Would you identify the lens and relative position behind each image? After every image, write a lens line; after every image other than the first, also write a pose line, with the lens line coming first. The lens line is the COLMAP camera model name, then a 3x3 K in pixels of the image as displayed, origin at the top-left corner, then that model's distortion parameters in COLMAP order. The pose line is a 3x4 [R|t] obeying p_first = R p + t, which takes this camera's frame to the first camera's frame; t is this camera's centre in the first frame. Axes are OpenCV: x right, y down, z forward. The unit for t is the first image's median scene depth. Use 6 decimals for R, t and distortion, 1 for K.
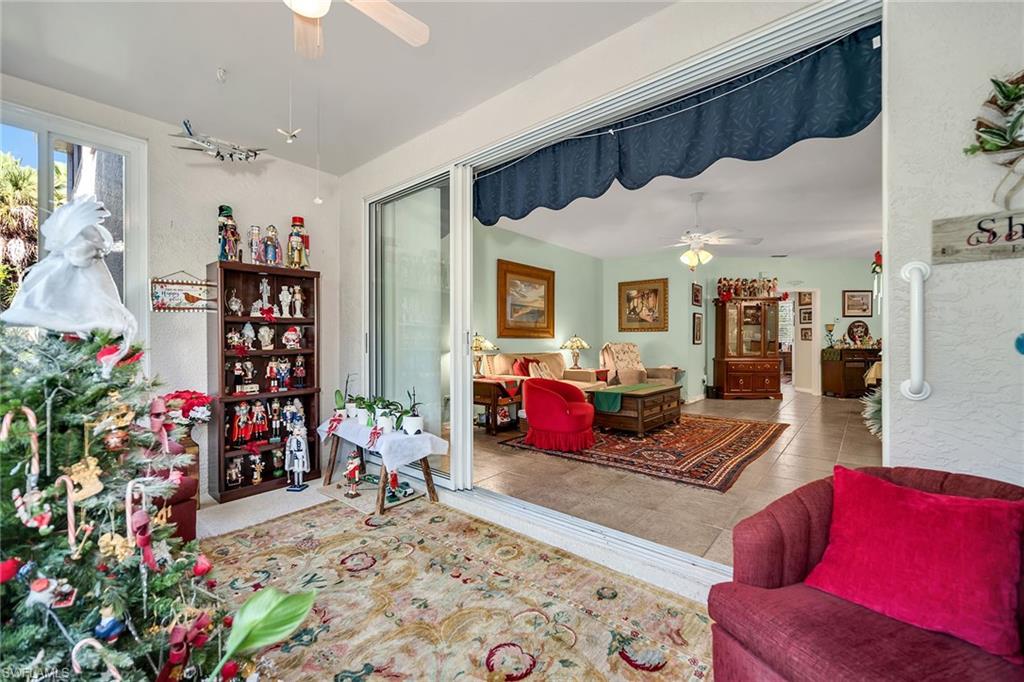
lens RADIAL K [[416.3, 0, 513.7], [0, 416.3, 343.2], [0, 0, 1]] dist [0.001399, -0.000286]
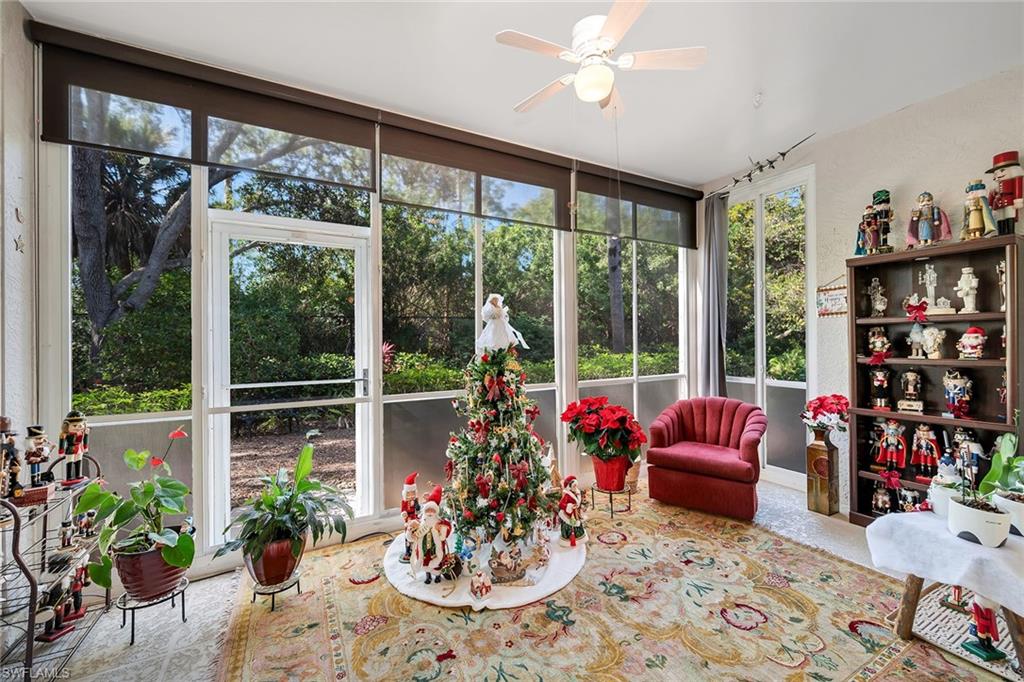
lens RADIAL K [[409.7, 0, 513.7], [0, 409.7, 339.8], [0, 0, 1]] dist [-0.002537, -0.000226]
pose [[-0.356211, 0.009014, -0.934362, 0.183727], [0.005418, 0.999957, 0.007581, -0.014093], [0.934390, -0.002362, -0.356244, 0.283428]]
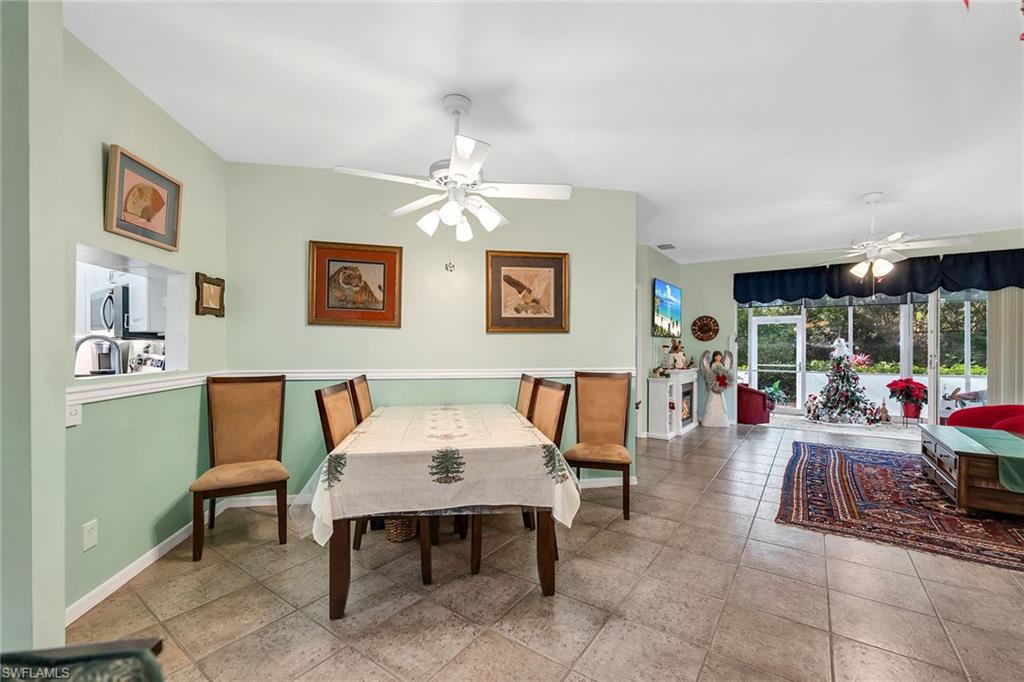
lens RADIAL K [[416.3, 0, 513.7], [0, 416.3, 343.2], [0, 0, 1]] dist [0.001399, -0.000286]
pose [[-0.996774, -0.000888, -0.080259, 0.824904], [-0.000621, 0.999994, -0.003354, -0.033598], [0.080261, -0.003293, -0.996768, 1.192893]]
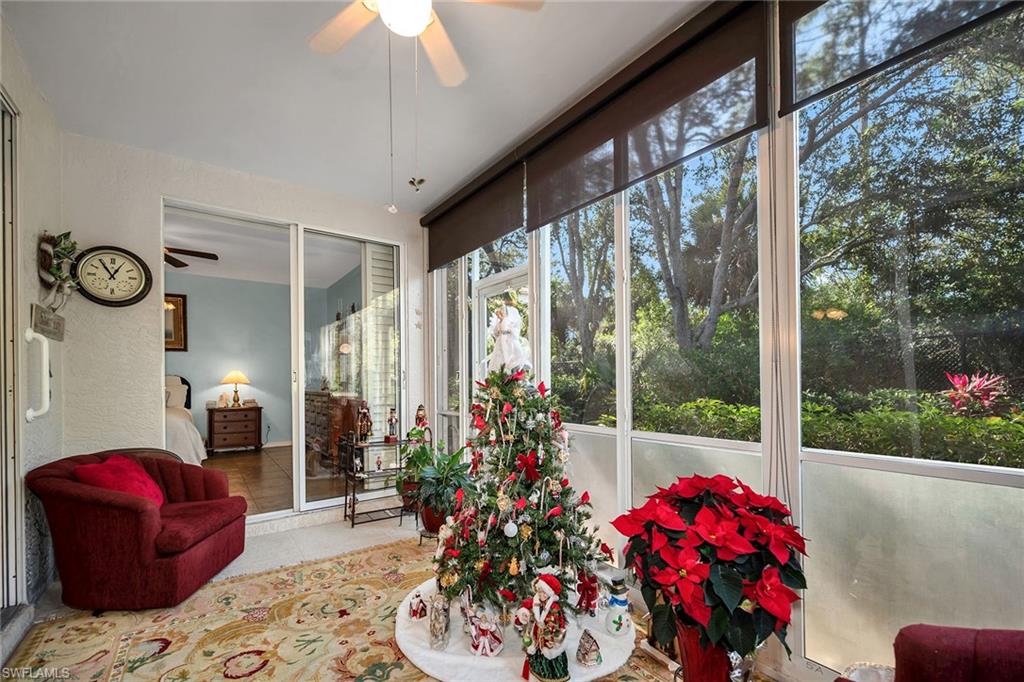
lens RADIAL K [[425.4, 0, 515.7], [0, 425.4, 380.9], [0, 0, 1]] dist [-0.000041, -0.000124]
pose [[-0.976133, 0.011981, 0.216844, -0.219689], [0.011667, 0.999928, -0.002728, 0.002812], [-0.216861, -0.000133, -0.976202, 0.440898]]
